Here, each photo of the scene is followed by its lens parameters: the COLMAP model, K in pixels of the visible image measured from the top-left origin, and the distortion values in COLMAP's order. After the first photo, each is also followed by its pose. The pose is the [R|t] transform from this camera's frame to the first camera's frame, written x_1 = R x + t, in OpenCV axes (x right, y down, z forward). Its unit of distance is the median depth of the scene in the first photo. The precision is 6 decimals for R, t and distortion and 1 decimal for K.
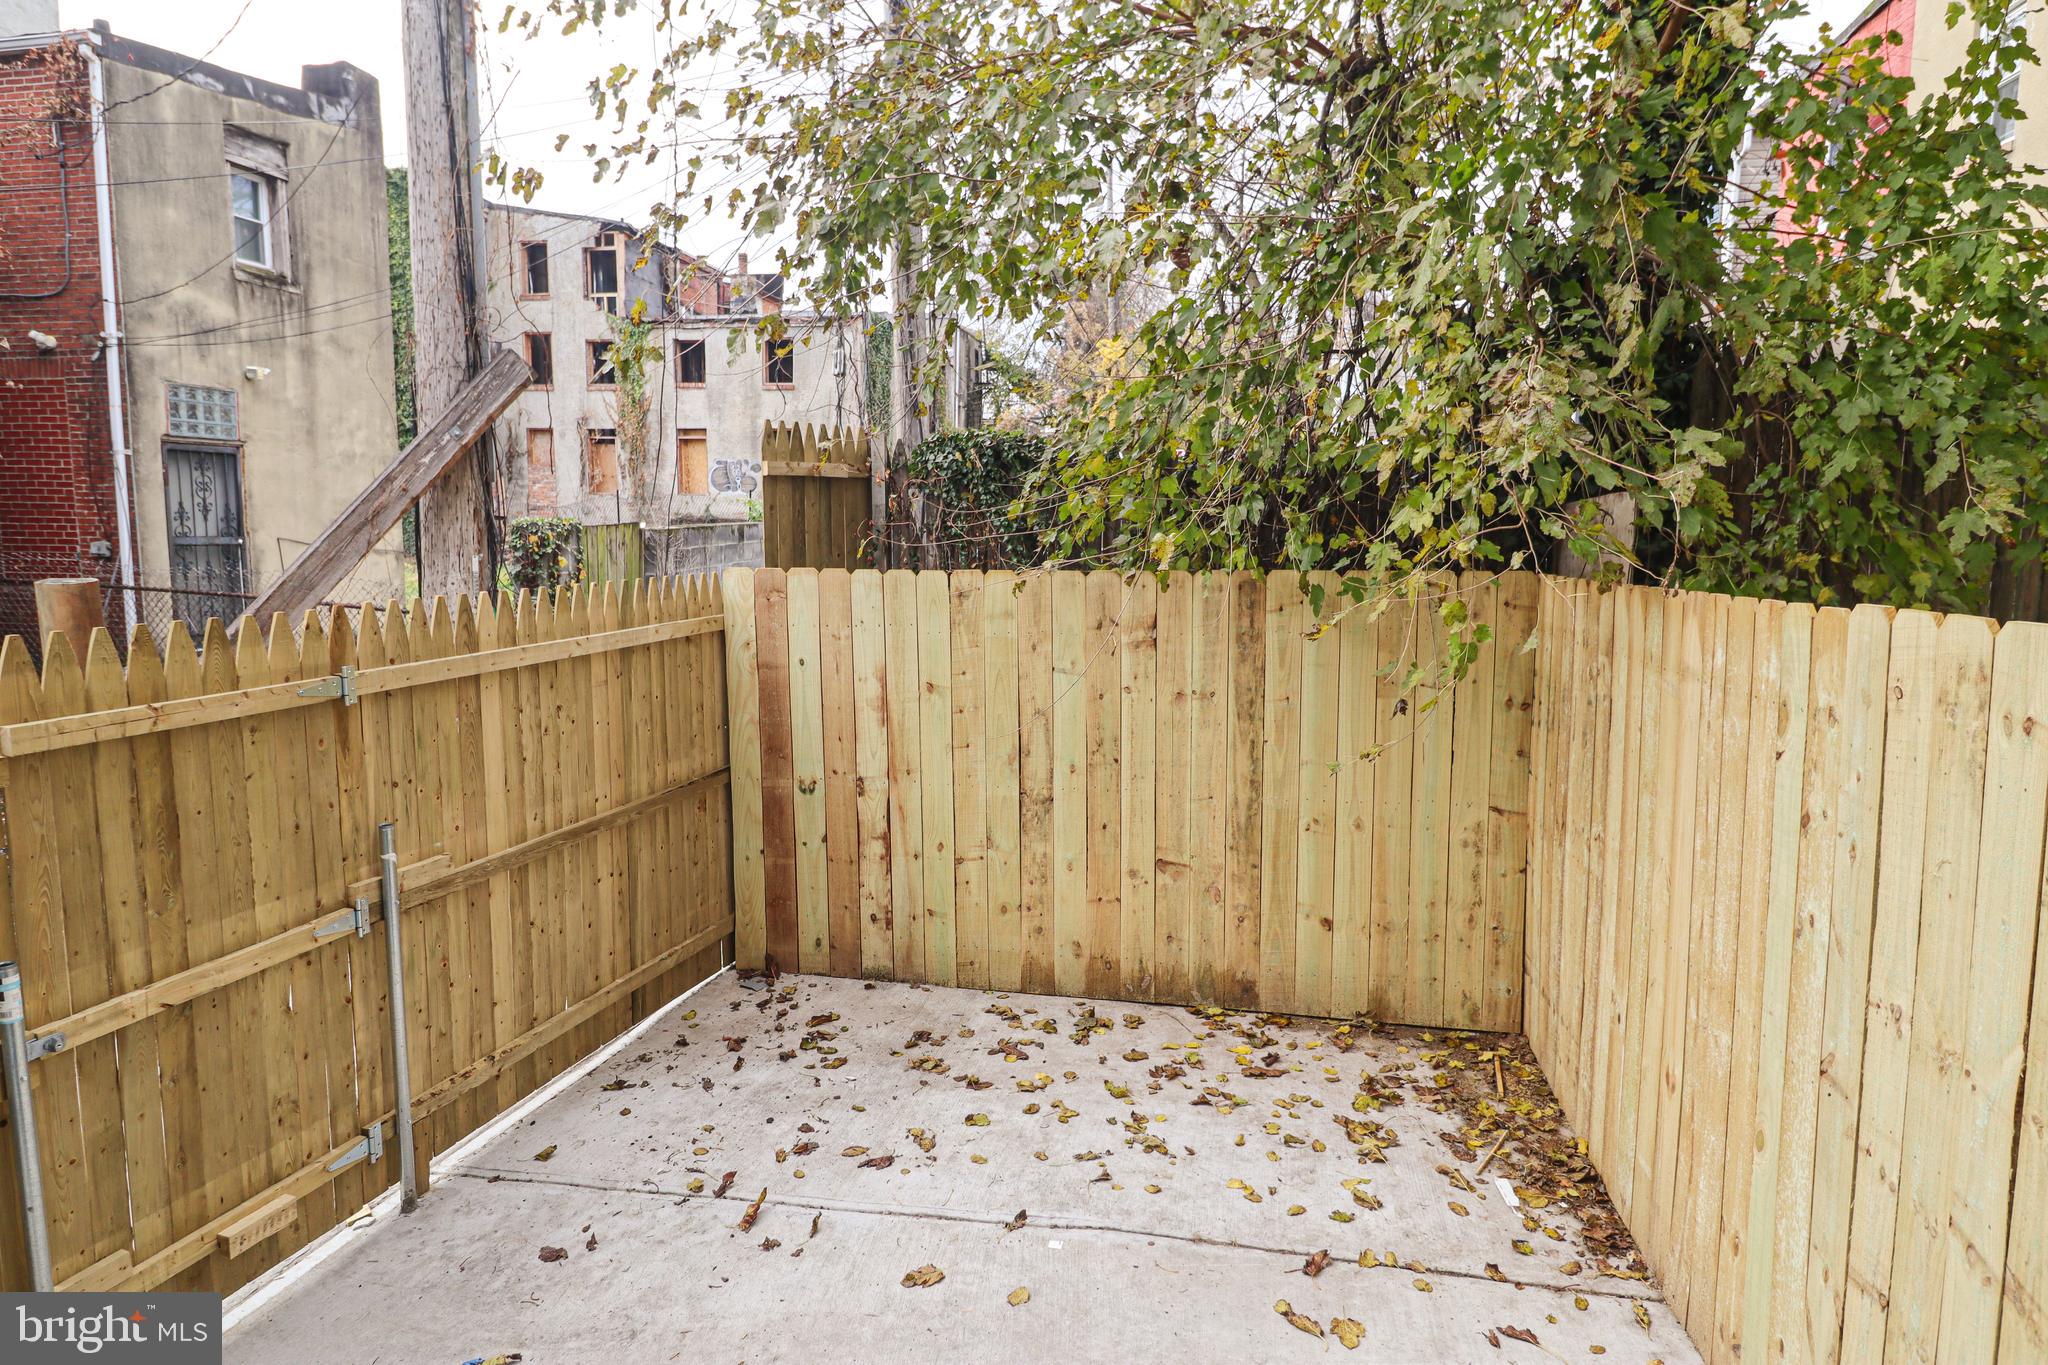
lens RADIAL K [[1283.0, 0, 1024.0], [0, 1283.0, 682.5], [0, 0, 1]] dist [0.000031, -0.000007]
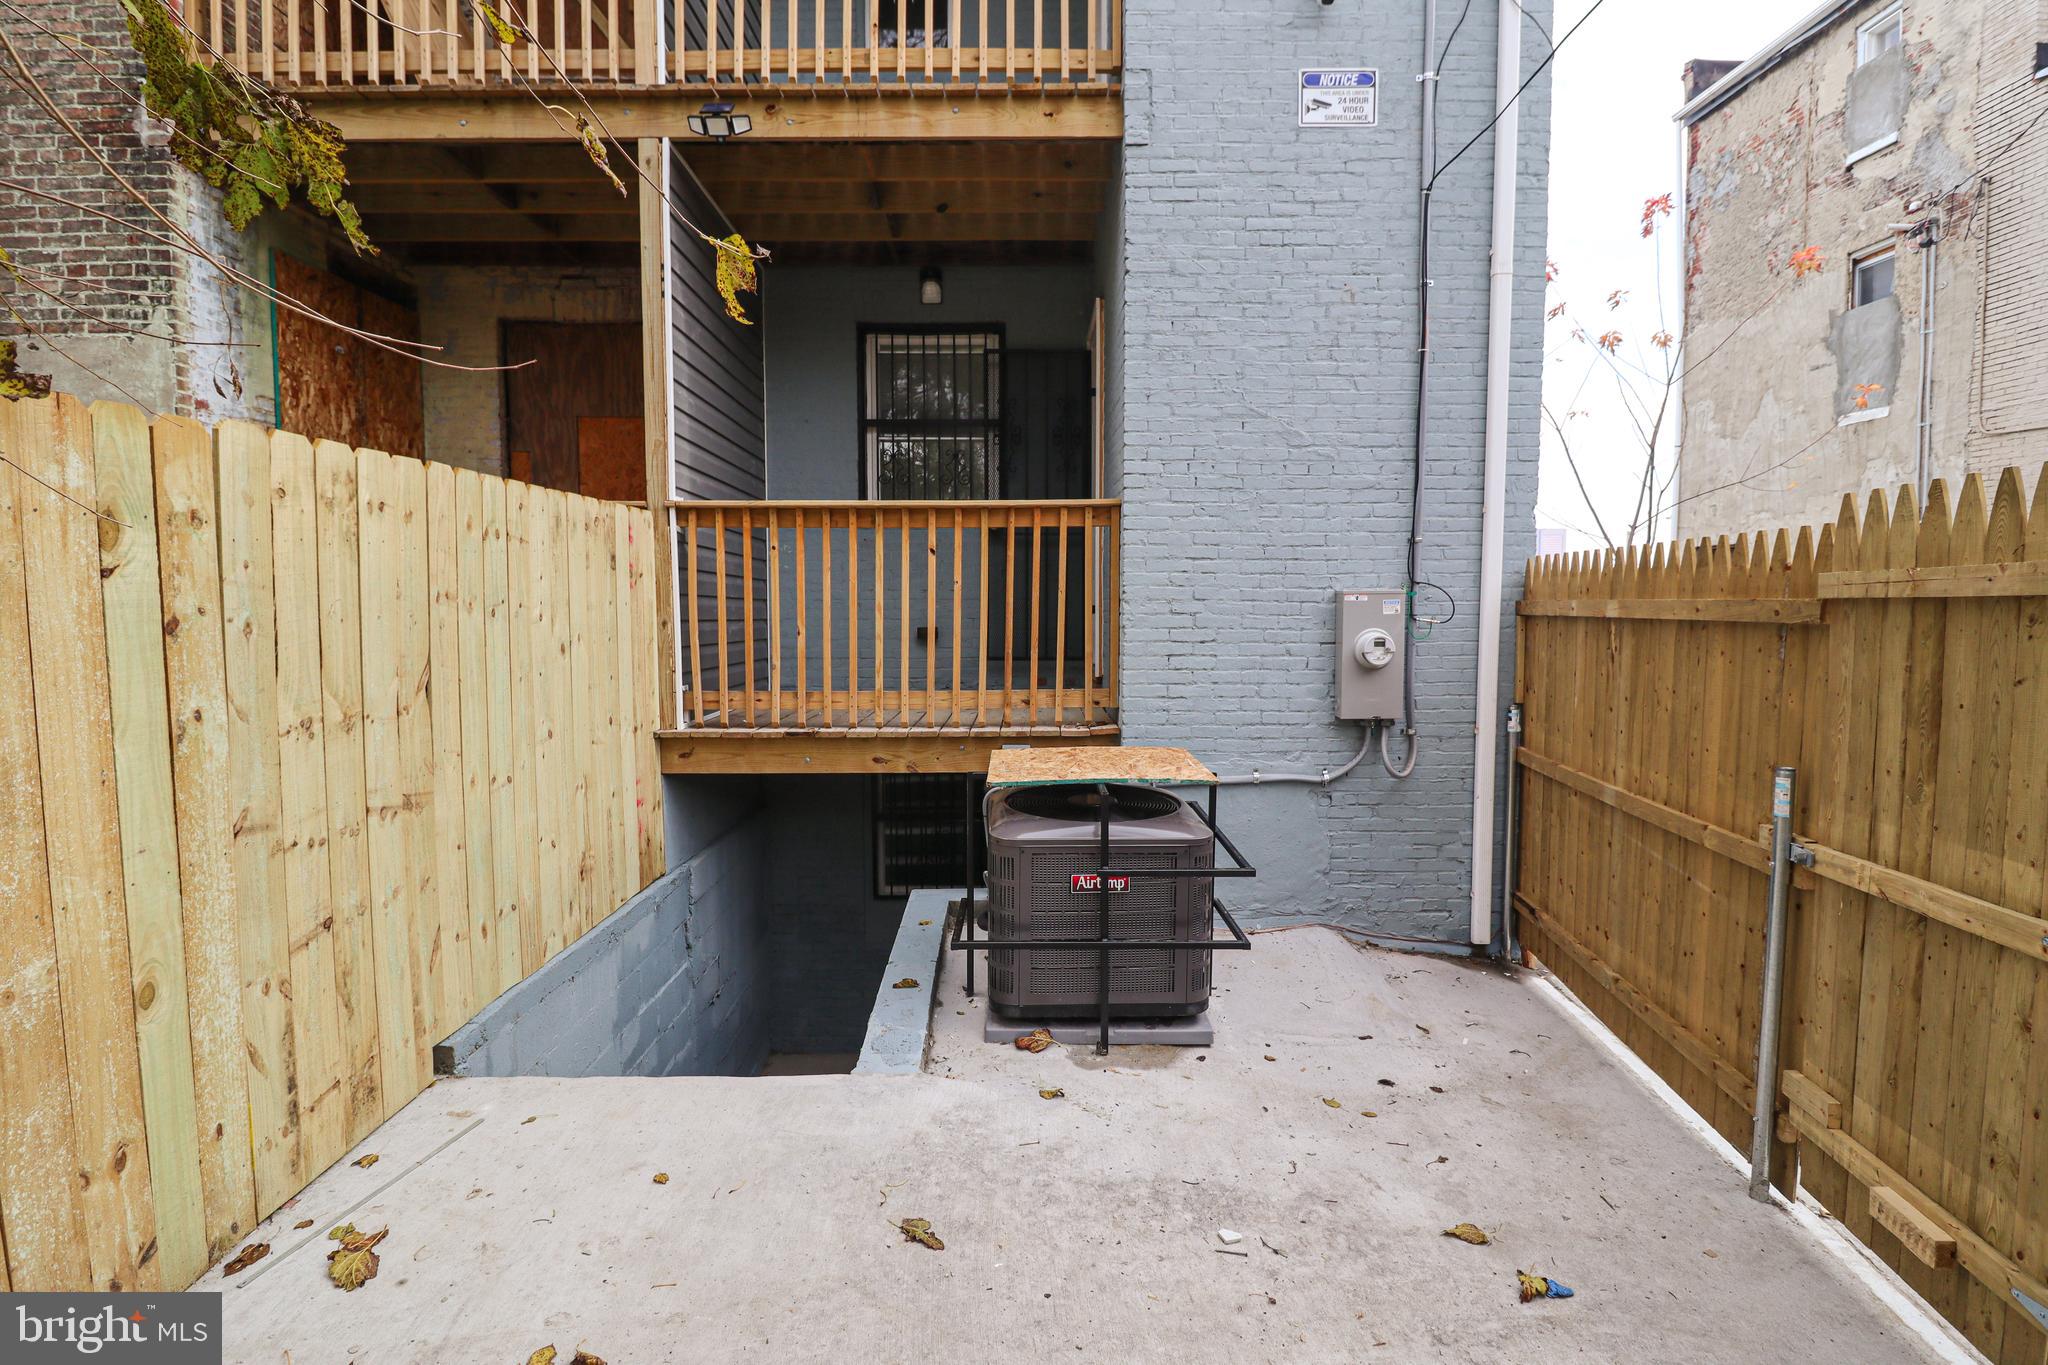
lens RADIAL K [[950.6, 0, 1024.0], [0, 950.6, 682.5], [0, 0, 1]] dist [0.022927, -0.022267]
pose [[-0.981064, 0.012733, -0.193263, 0.085033], [-0.030195, 0.975581, 0.217555, -0.033480], [0.191313, 0.219271, -0.956723, 1.789243]]
